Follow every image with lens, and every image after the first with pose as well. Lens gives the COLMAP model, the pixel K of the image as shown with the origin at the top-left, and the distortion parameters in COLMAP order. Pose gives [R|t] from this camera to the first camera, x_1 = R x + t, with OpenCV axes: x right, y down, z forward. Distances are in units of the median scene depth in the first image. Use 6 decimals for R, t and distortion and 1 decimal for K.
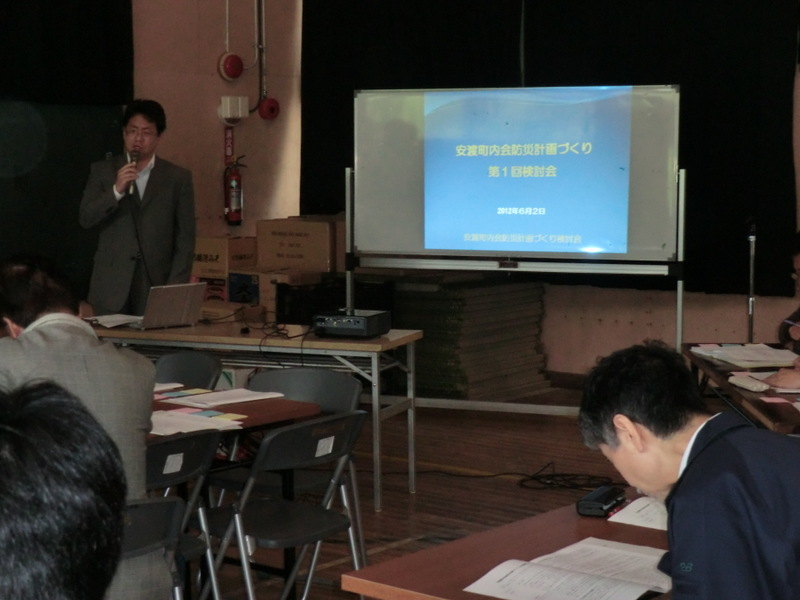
lens RADIAL K [[1519.6, 0, 399.0], [0, 1519.6, 300.5], [0, 0, 1]] dist [-0.080666, 0.000000]
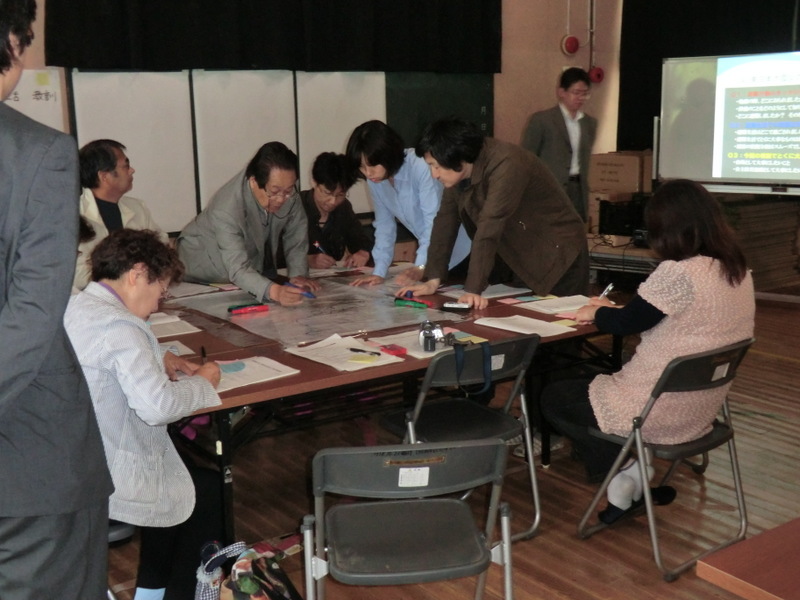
lens RADIAL K [[936.8, 0, 398.8], [0, 936.8, 297.8], [0, 0, 1]] dist [-0.062920, 0.000000]
pose [[0.960176, 0.037005, -0.276935, -0.016531], [-0.008663, 0.994657, 0.102875, -0.008671], [0.279263, -0.096380, 0.955366, 0.111790]]
